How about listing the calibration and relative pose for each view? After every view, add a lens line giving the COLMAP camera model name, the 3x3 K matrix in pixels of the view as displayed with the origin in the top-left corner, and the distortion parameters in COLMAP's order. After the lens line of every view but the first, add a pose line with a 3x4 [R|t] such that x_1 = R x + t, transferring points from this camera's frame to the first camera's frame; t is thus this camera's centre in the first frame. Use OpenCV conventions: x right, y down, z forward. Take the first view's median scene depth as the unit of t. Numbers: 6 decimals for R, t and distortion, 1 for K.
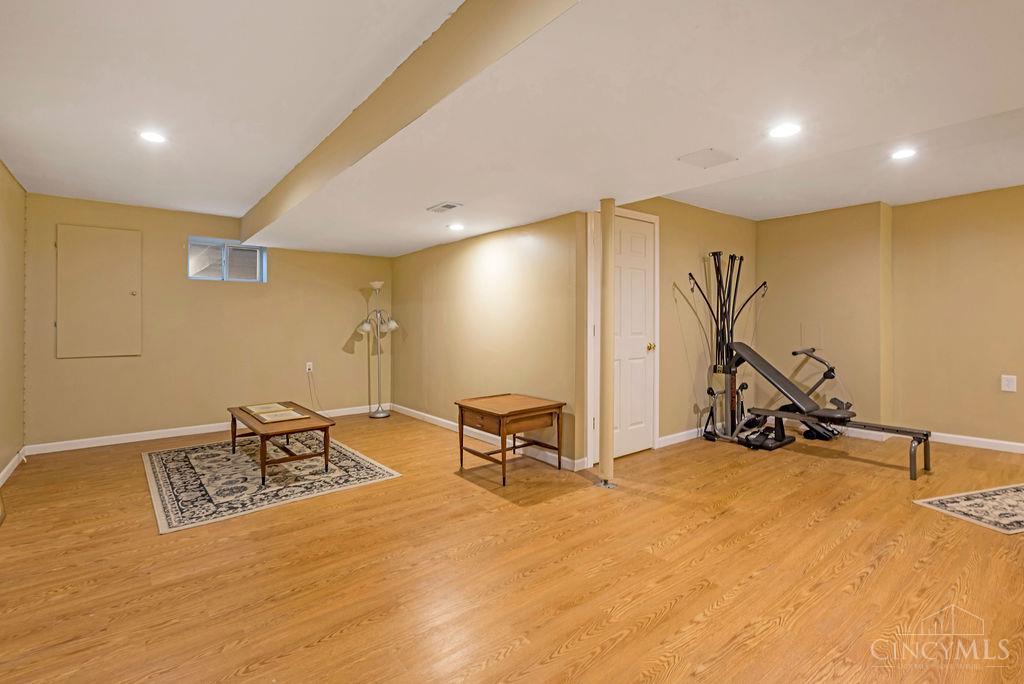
lens RADIAL K [[486.5, 0, 507.9], [0, 486.5, 328.2], [0, 0, 1]] dist [0.003652, -0.005202]
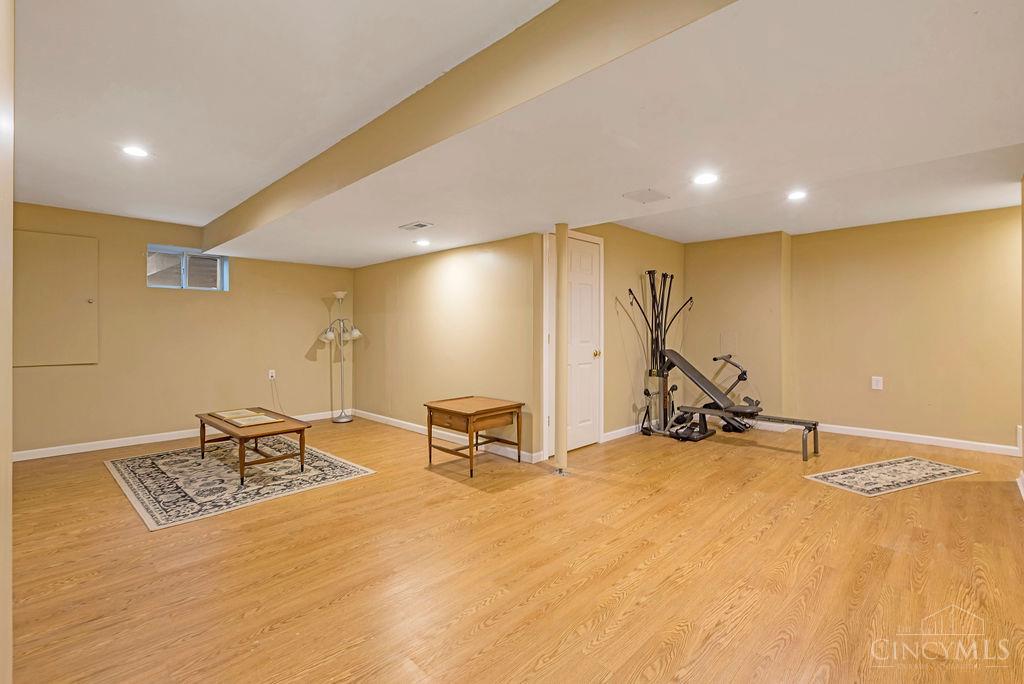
lens RADIAL K [[479.5, 0, 518.0], [0, 479.5, 336.8], [0, 0, 1]] dist [0.001049, -0.000195]
pose [[0.990559, 0.001649, 0.137074, -0.056829], [-0.001362, 0.999997, -0.002190, 0.003428], [-0.137078, 0.001982, 0.990558, -0.112869]]
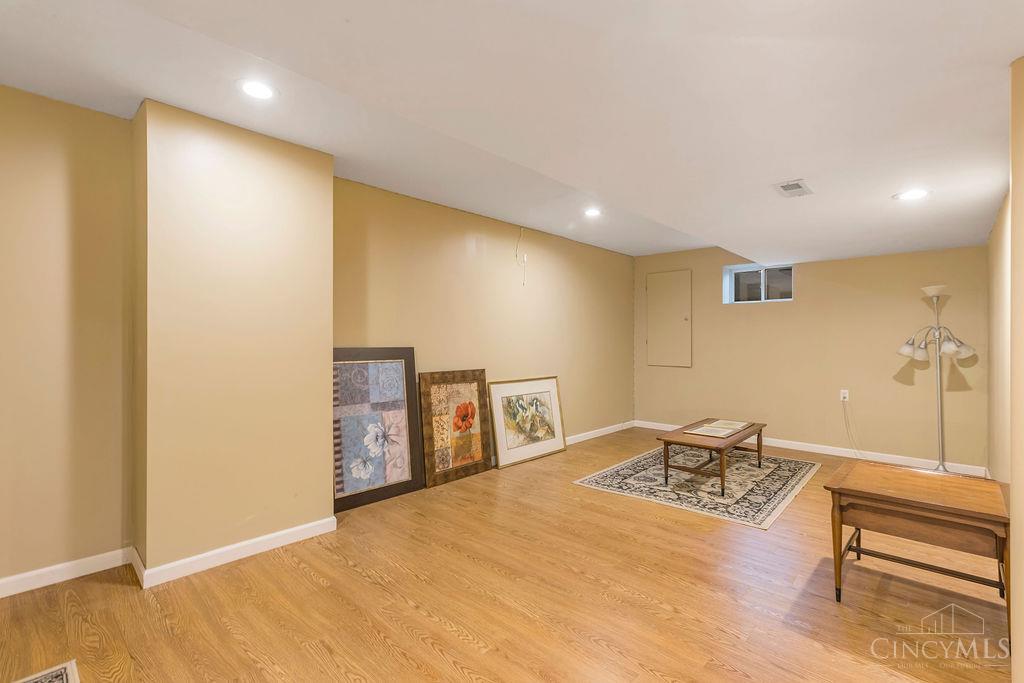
lens RADIAL K [[479.5, 0, 518.0], [0, 479.5, 336.3], [0, 0, 1]] dist [0.001049, -0.000195]
pose [[0.121991, -0.003140, -0.992526, 0.601520], [-0.019548, 0.999793, -0.005566, -0.013773], [0.992339, 0.020080, 0.121905, 0.526954]]
